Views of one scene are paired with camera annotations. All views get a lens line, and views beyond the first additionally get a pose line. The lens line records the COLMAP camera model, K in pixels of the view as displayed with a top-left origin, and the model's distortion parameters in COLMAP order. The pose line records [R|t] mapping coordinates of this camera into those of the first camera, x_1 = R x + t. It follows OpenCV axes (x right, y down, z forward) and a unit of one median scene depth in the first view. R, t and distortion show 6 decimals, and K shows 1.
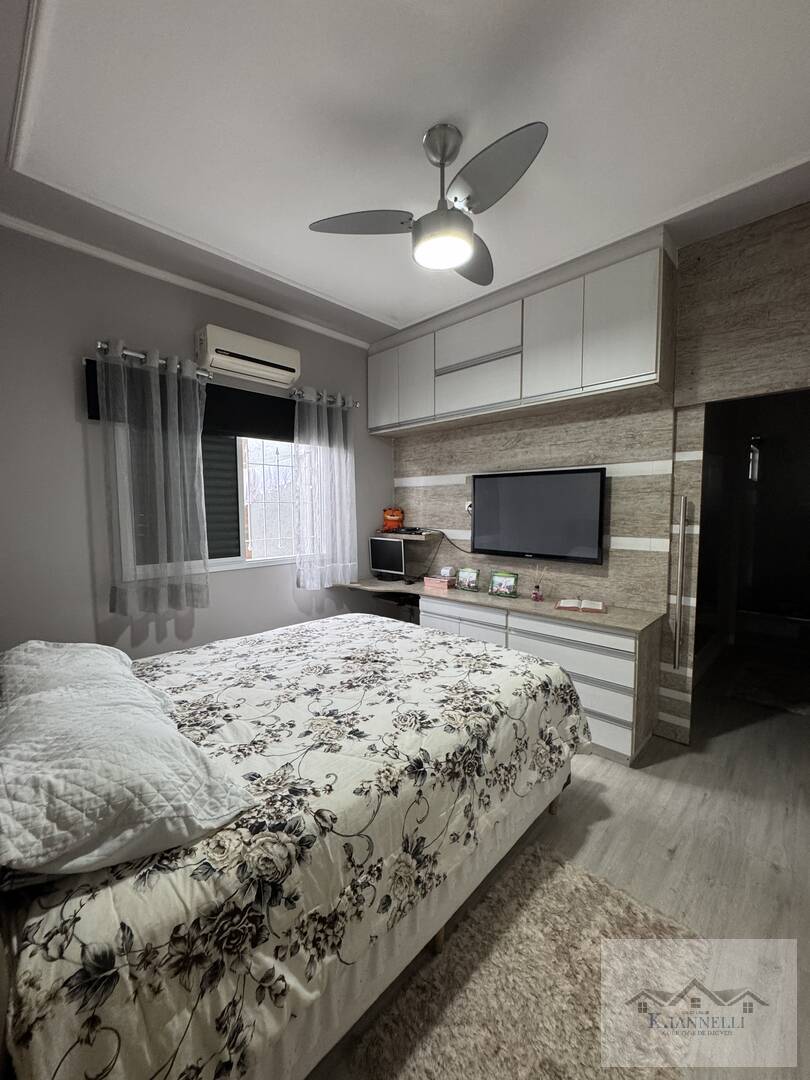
lens RADIAL K [[431.7, 0, 407.4], [0, 431.7, 539.4], [0, 0, 1]] dist [0.002859, 0.000040]
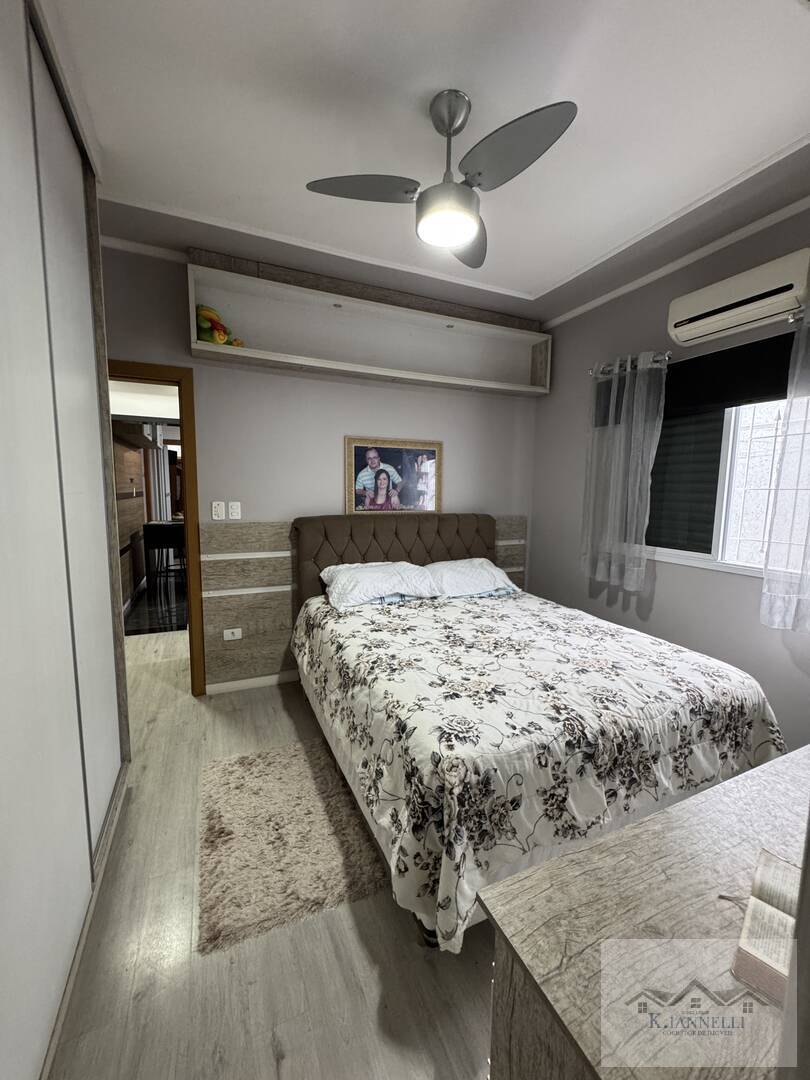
lens RADIAL K [[431.7, 0, 406.1], [0, 431.7, 540.4], [0, 0, 1]] dist [0.002859, 0.000040]
pose [[-0.371318, 0.109736, -0.921999, 0.908952], [-0.081161, 0.985355, 0.149963, -0.097780], [0.924952, 0.130515, -0.356973, 1.136628]]
